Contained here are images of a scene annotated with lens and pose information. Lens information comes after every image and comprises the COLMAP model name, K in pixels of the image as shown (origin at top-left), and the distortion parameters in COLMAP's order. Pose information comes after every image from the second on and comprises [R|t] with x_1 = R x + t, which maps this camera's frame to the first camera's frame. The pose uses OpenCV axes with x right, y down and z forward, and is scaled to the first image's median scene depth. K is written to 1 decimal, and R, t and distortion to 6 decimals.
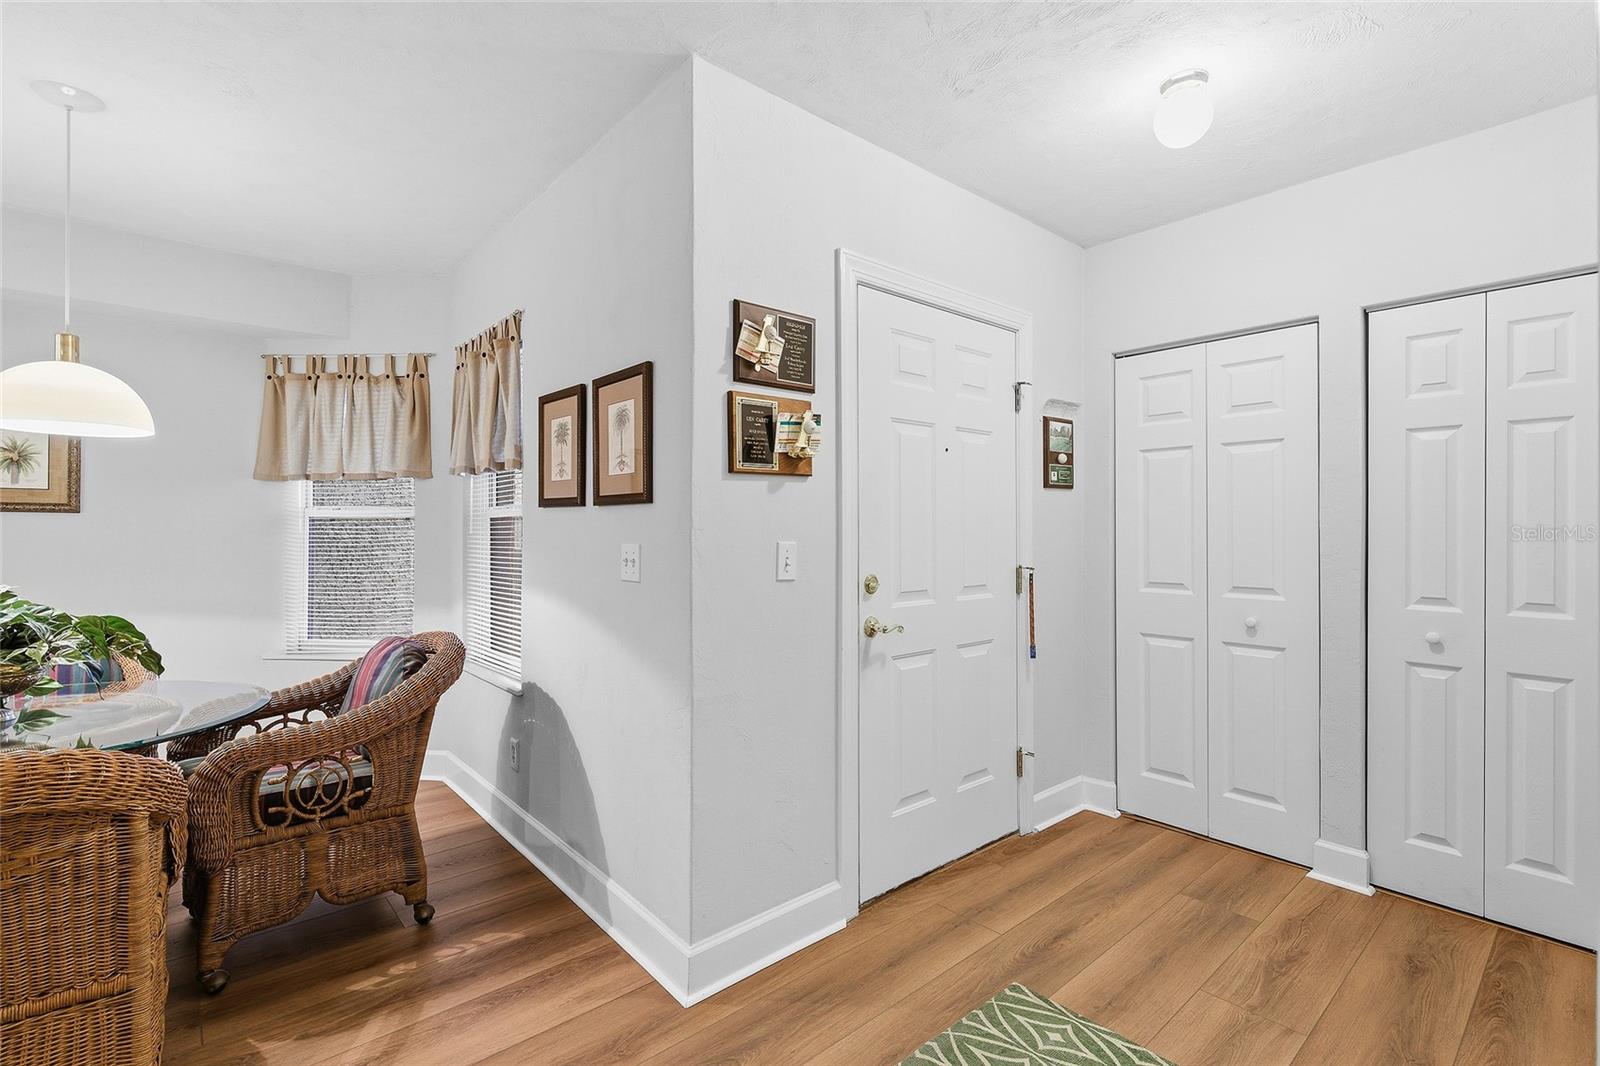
lens RADIAL K [[732.3, 0, 799.1], [0, 732.3, 525.6], [0, 0, 1]] dist [0.000509, 0.000353]
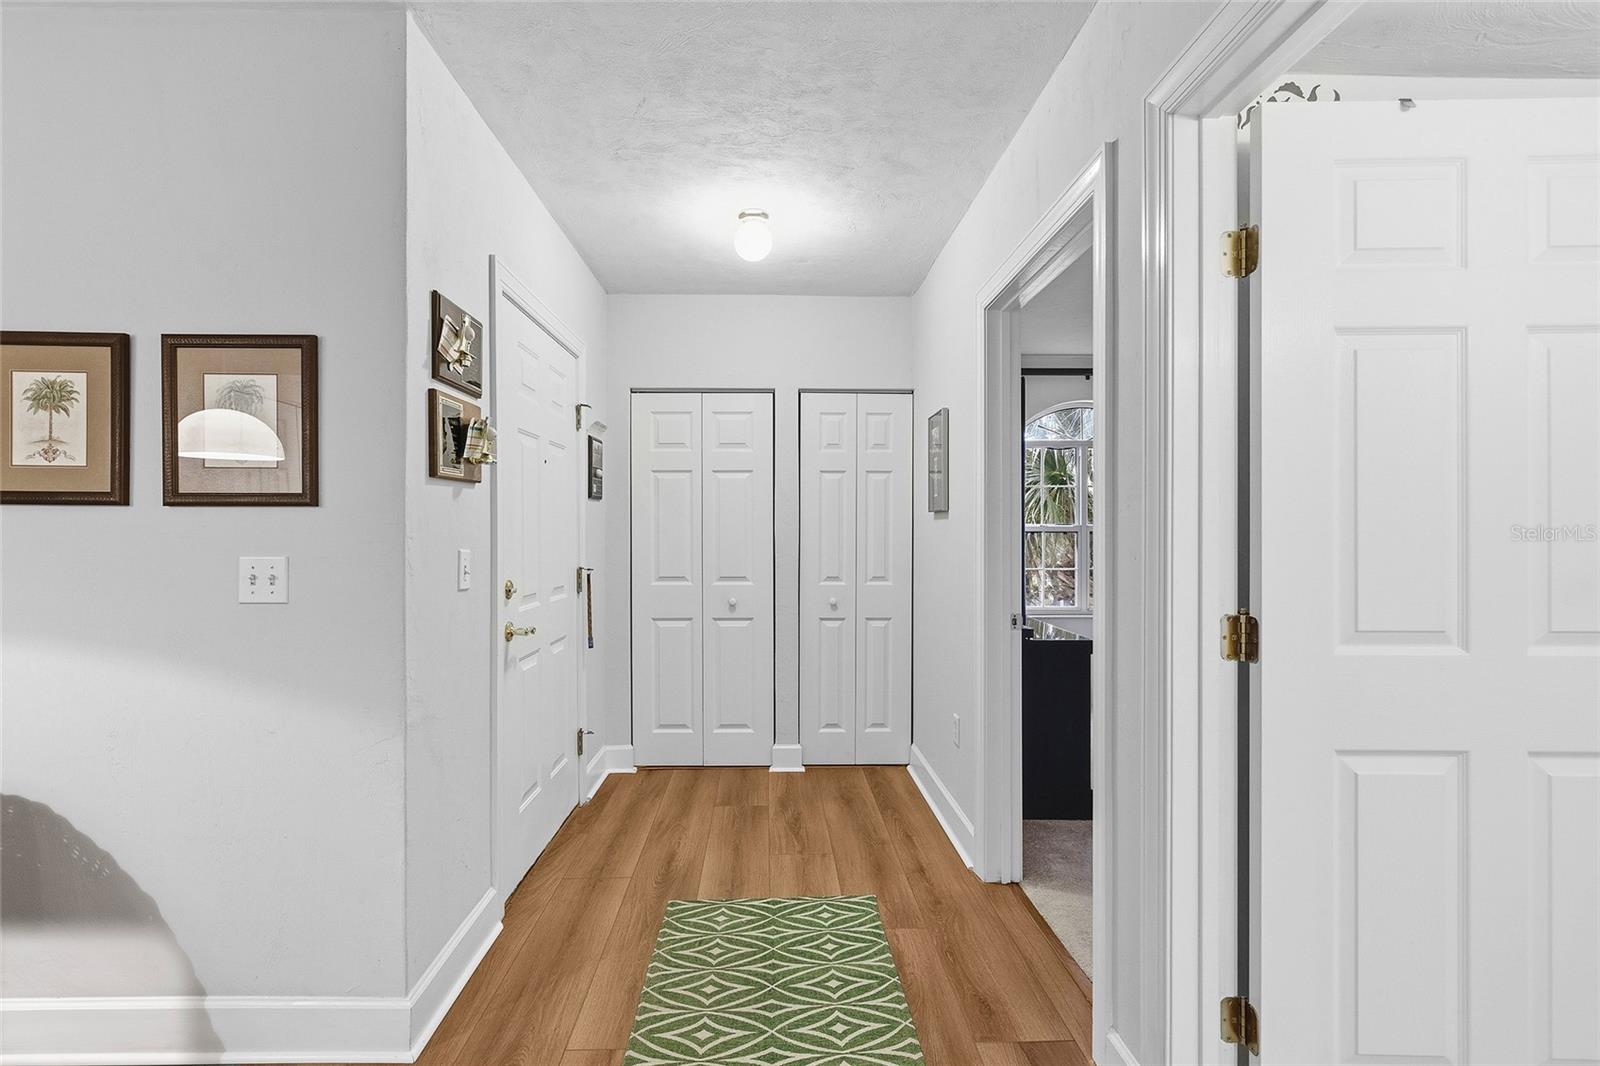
lens RADIAL K [[729.1, 0, 788.5], [0, 729.1, 533.1], [0, 0, 1]] dist [0.000066, 0.000159]
pose [[0.636094, -0.001268, 0.771610, -0.443309], [-0.004521, 0.999975, 0.005371, -0.006431], [-0.771598, -0.006905, 0.636073, 0.052417]]
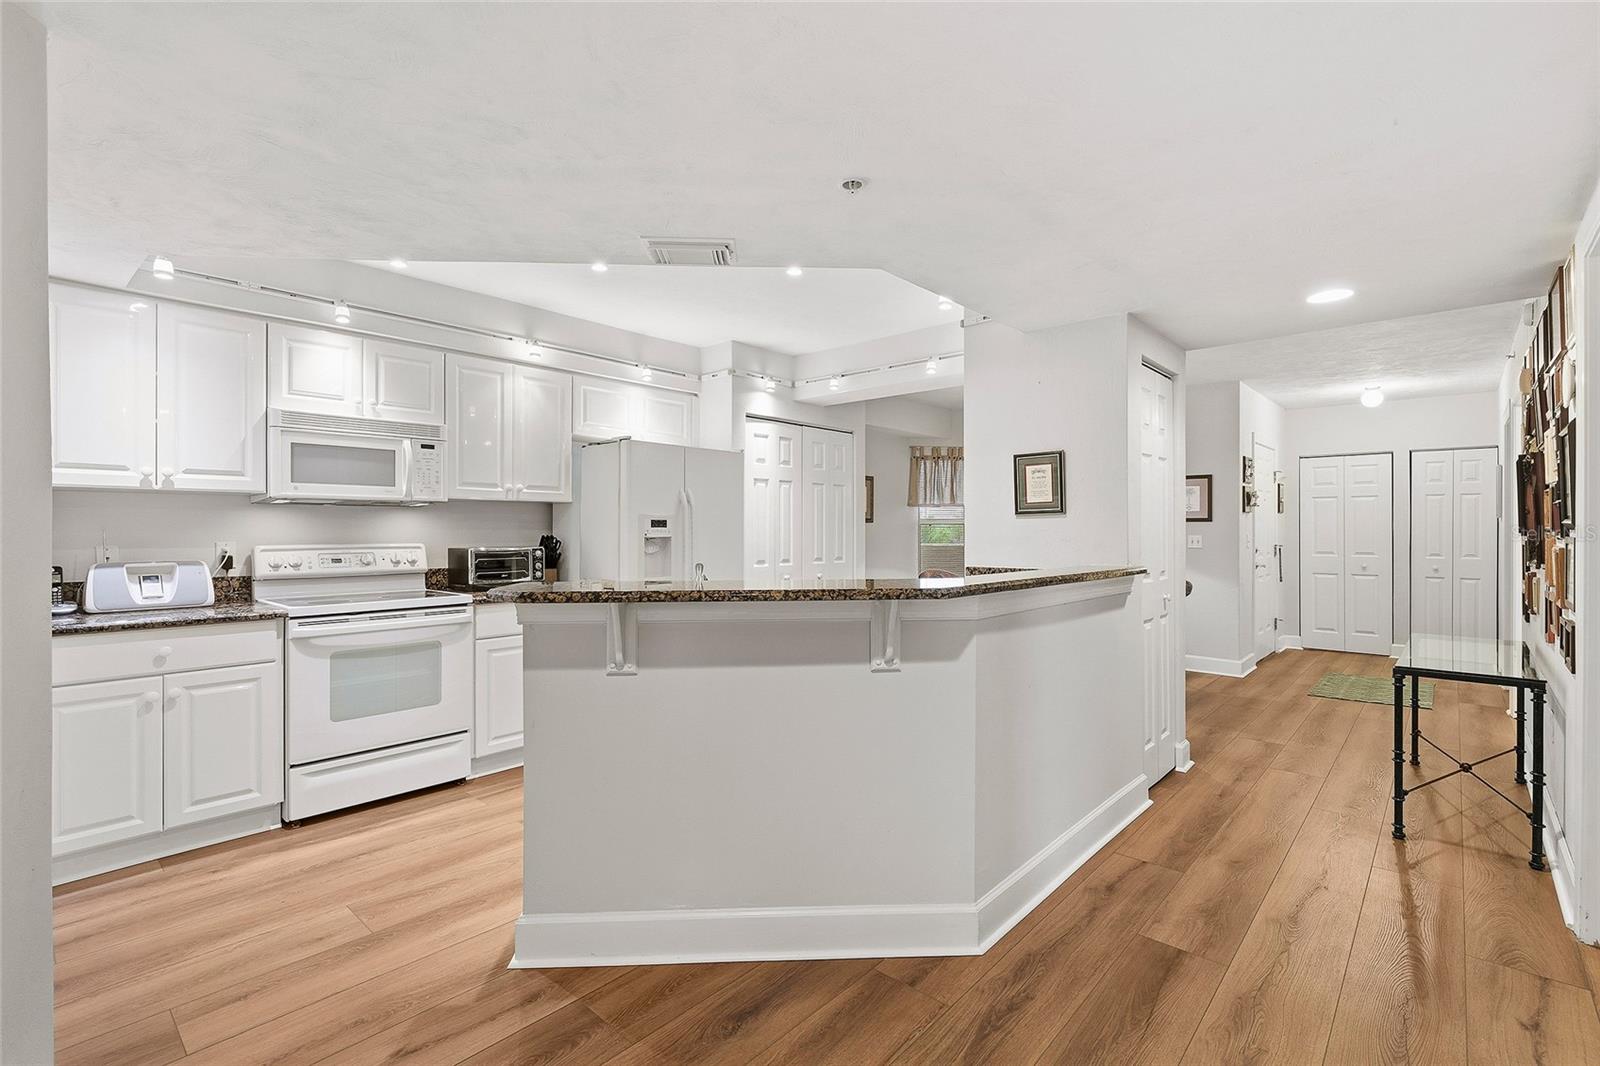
lens RADIAL K [[732.3, 0, 799.1], [0, 732.3, 525.6], [0, 0, 1]] dist [0.000509, 0.000353]
pose [[0.992335, -0.000023, 0.123575, -1.992979], [-0.000074, 1.000000, 0.000783, -0.014719], [-0.123575, -0.000786, 0.992335, -1.566792]]
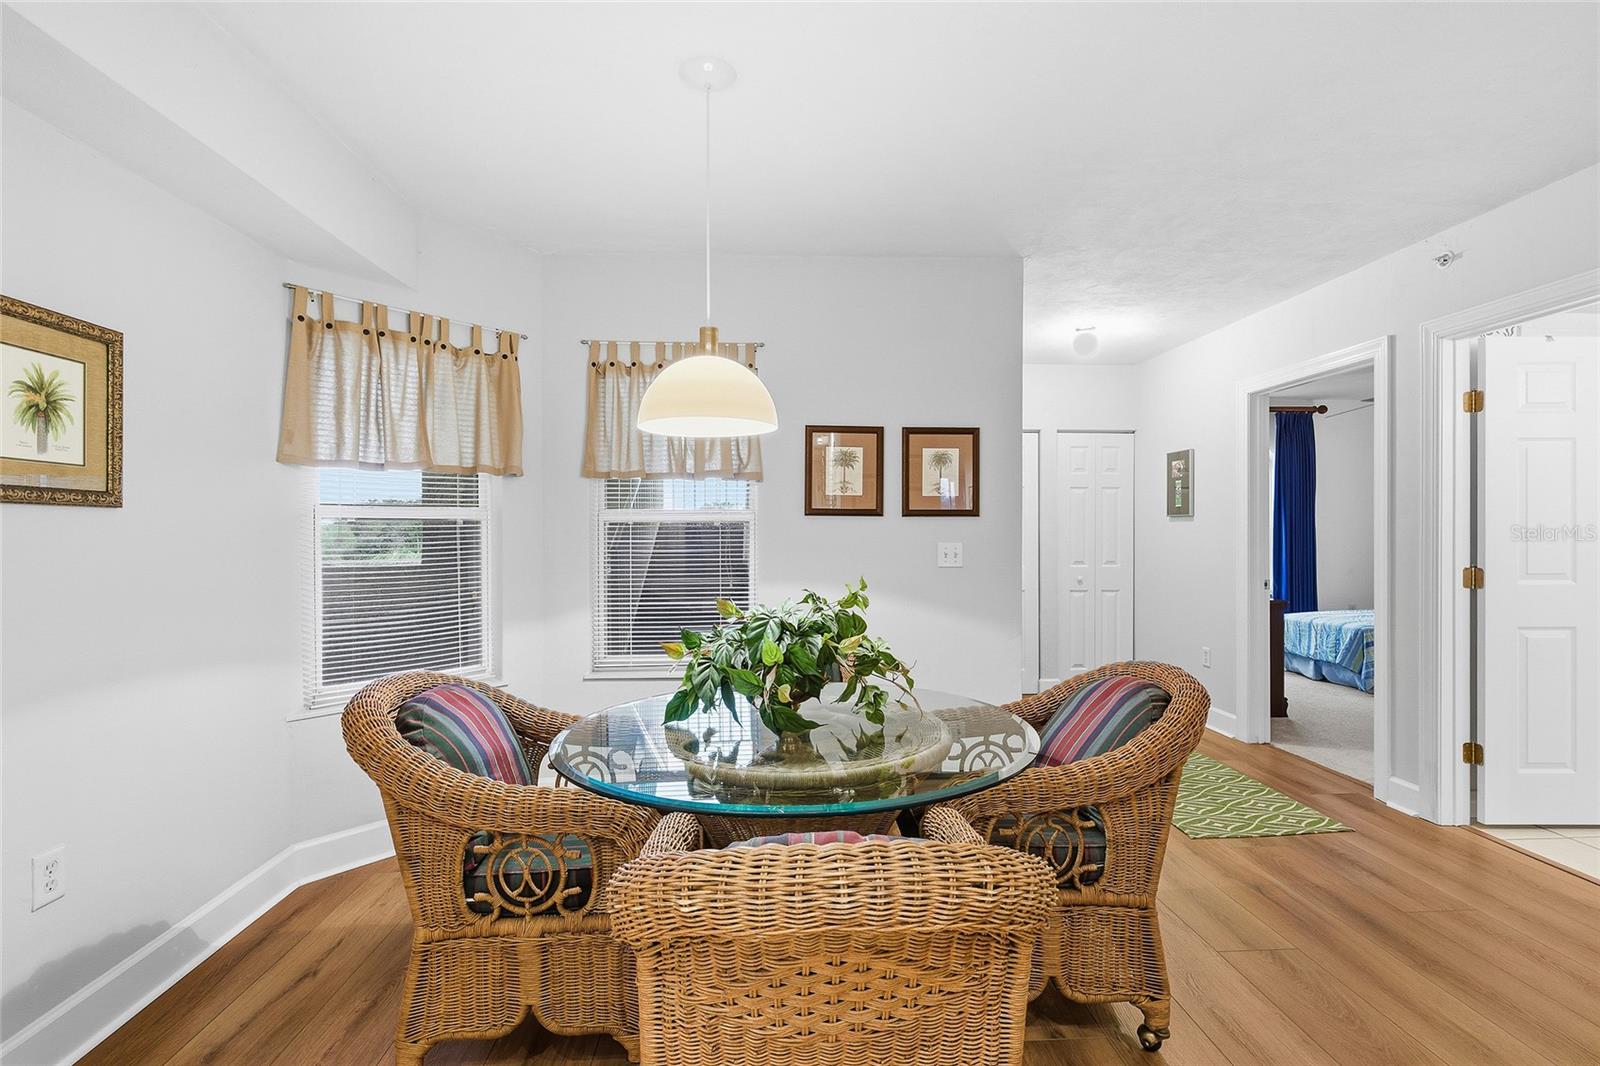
lens RADIAL K [[724.5, 0, 800.0], [0, 724.5, 533.0], [0, 0, 1]] dist [0.000193, -0.000444]
pose [[0.612602, -0.003830, 0.790382, -1.494963], [-0.003792, 0.999963, 0.007785, -0.005295], [-0.790382, -0.007766, 0.612565, 0.300340]]
